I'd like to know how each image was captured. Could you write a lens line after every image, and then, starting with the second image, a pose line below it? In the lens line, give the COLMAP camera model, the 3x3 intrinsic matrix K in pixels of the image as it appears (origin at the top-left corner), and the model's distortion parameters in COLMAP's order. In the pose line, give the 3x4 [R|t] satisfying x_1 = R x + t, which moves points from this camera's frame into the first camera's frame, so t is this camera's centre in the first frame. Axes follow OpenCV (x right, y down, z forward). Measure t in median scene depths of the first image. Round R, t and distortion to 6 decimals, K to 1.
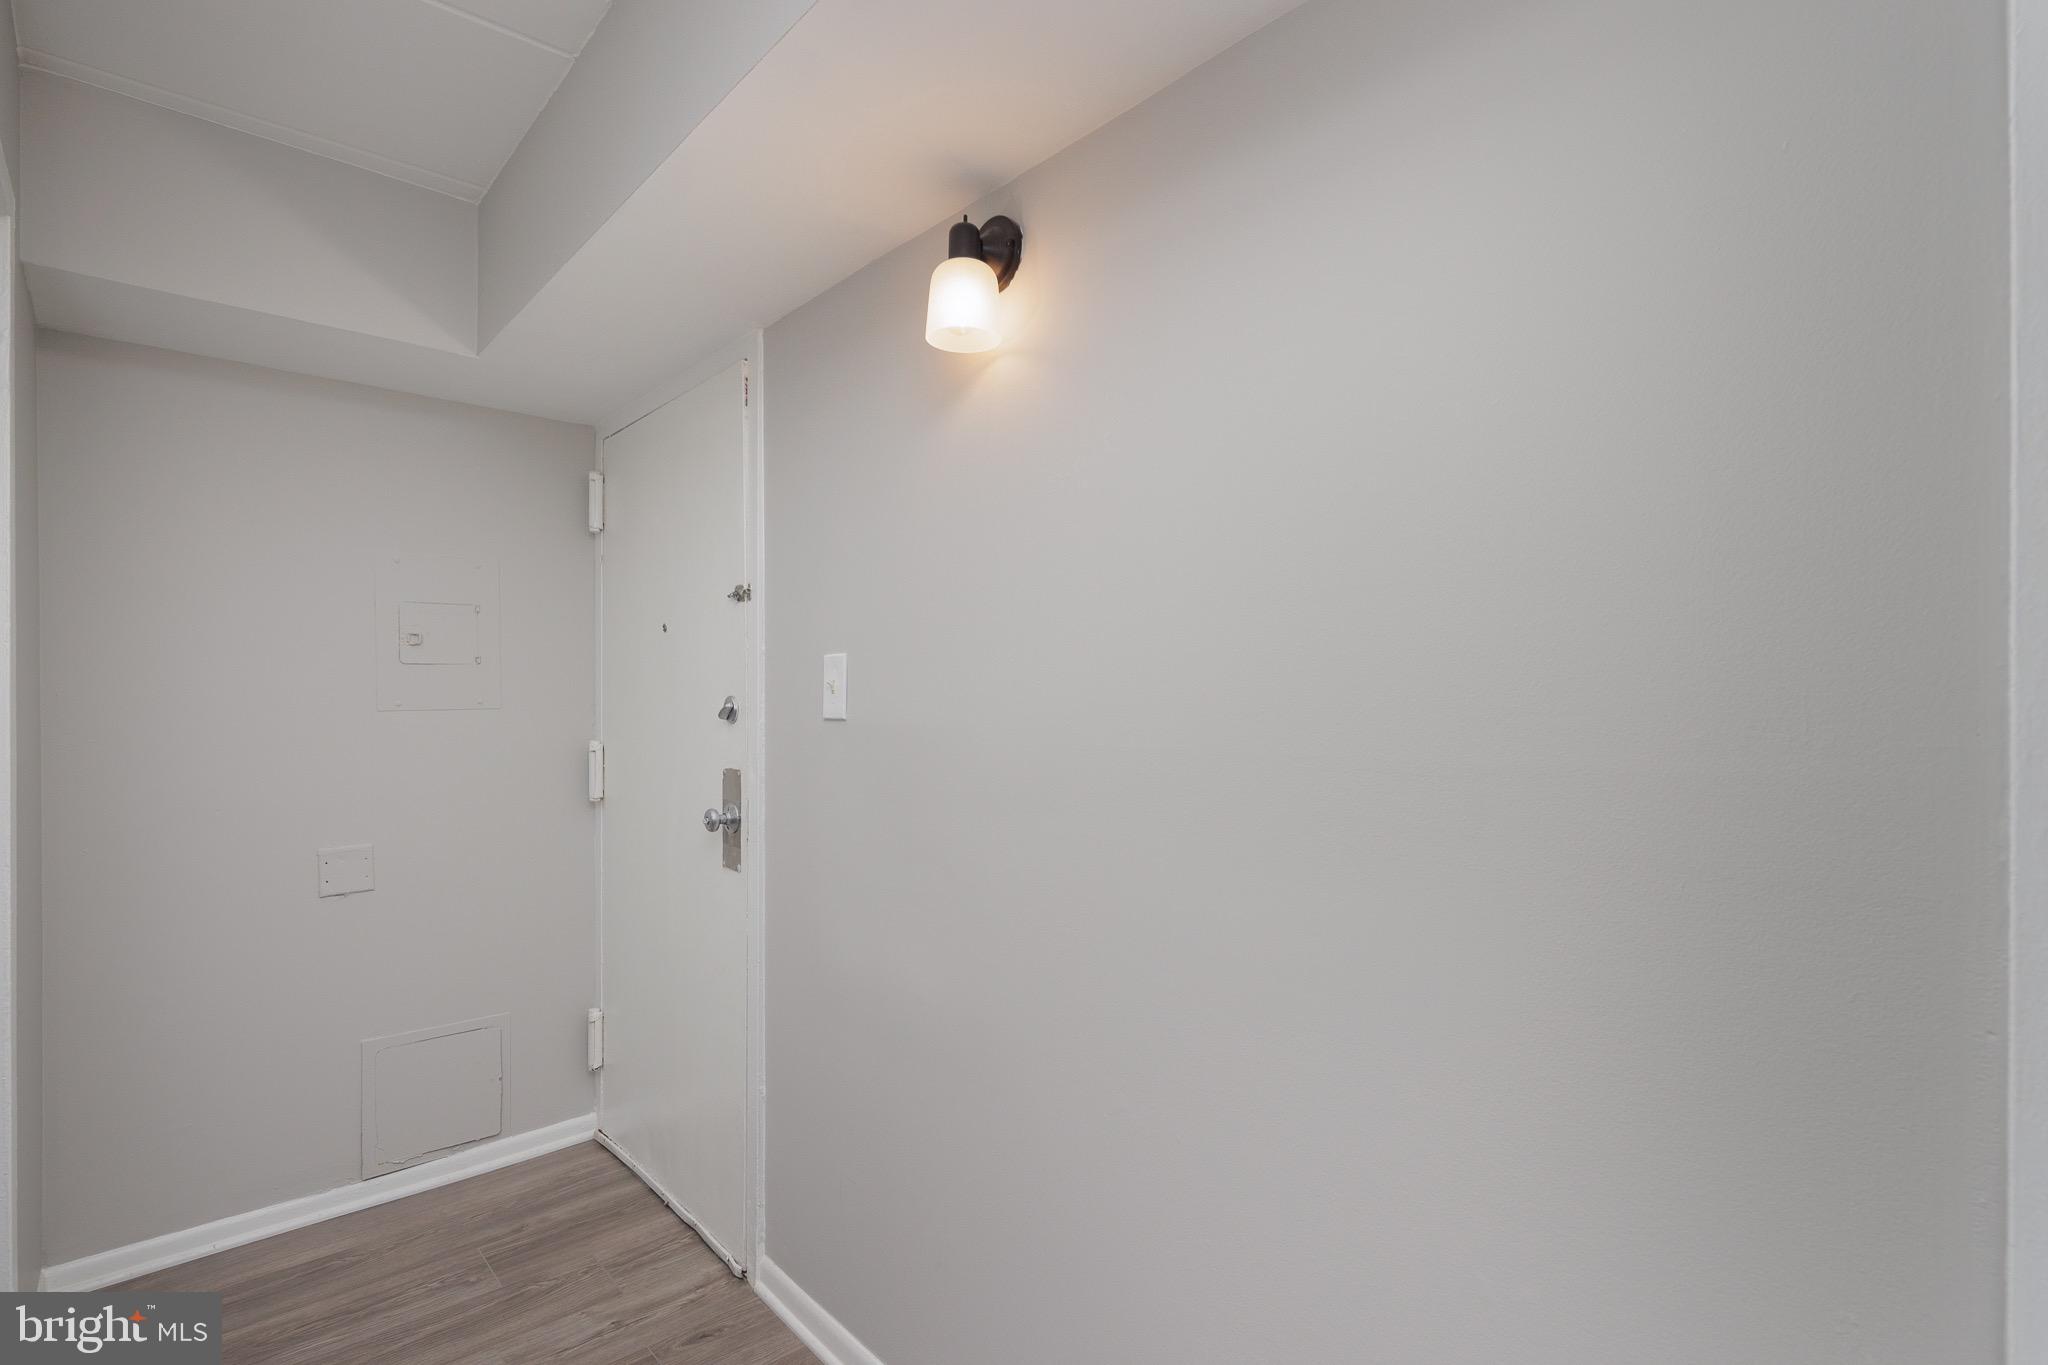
lens RADIAL K [[1004.5, 0, 1024.0], [0, 1004.5, 682.5], [0, 0, 1]] dist [-0.001945, 0.000140]
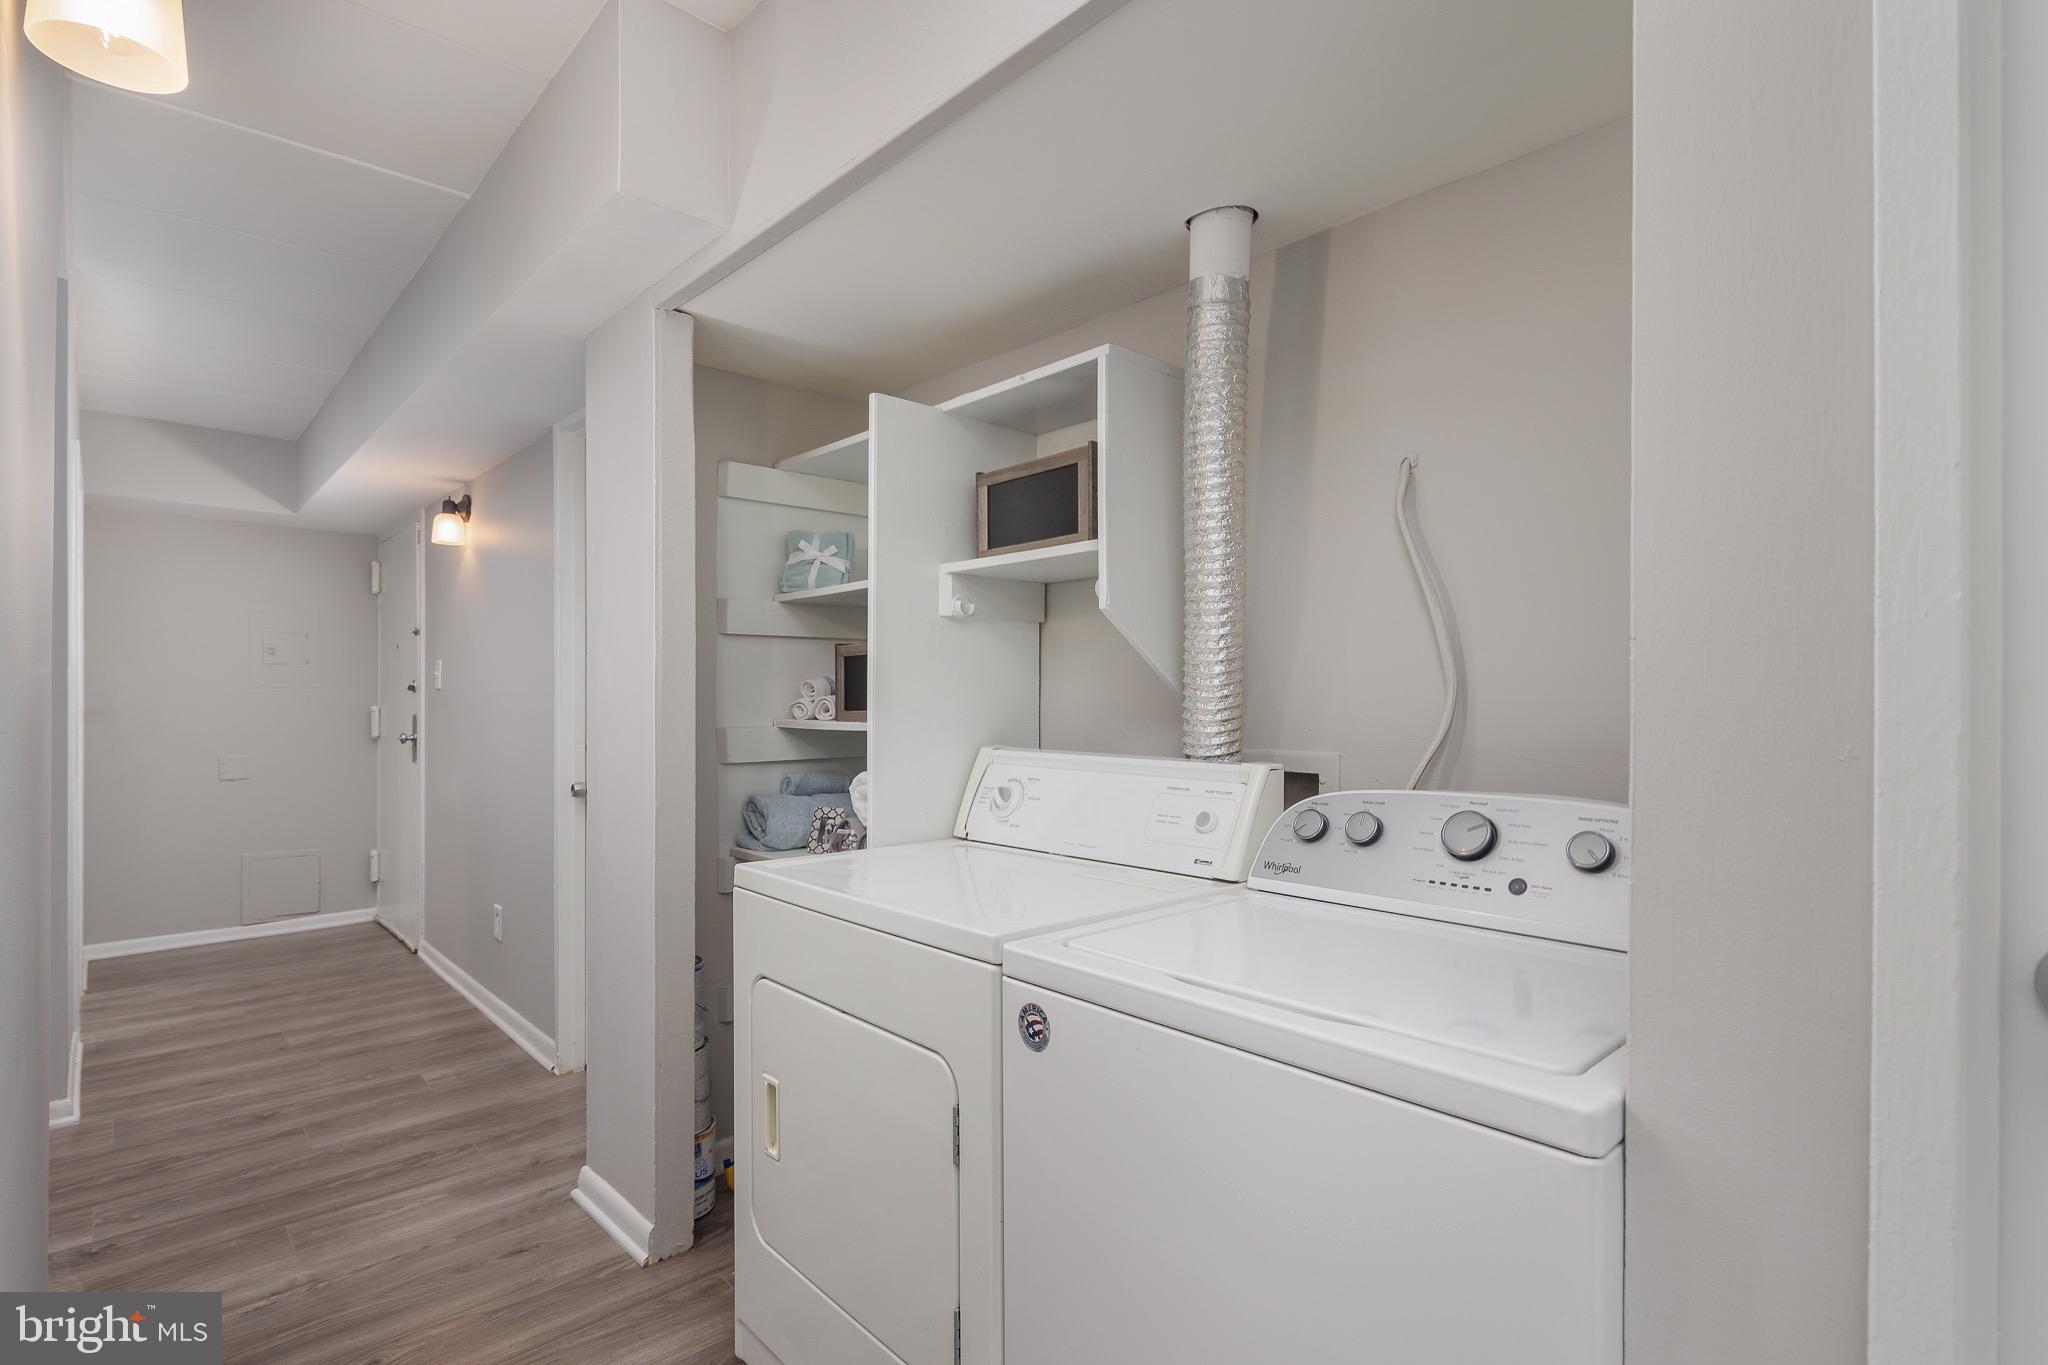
lens RADIAL K [[1001.5, 0, 1036.0], [0, 1001.5, 693.4], [0, 0, 1]] dist [0.001985, -0.002031]
pose [[0.999678, 0.007028, 0.024383, 0.851743], [-0.007100, 0.999971, 0.002885, 0.023563], [-0.024362, -0.003057, 0.999699, -1.005164]]
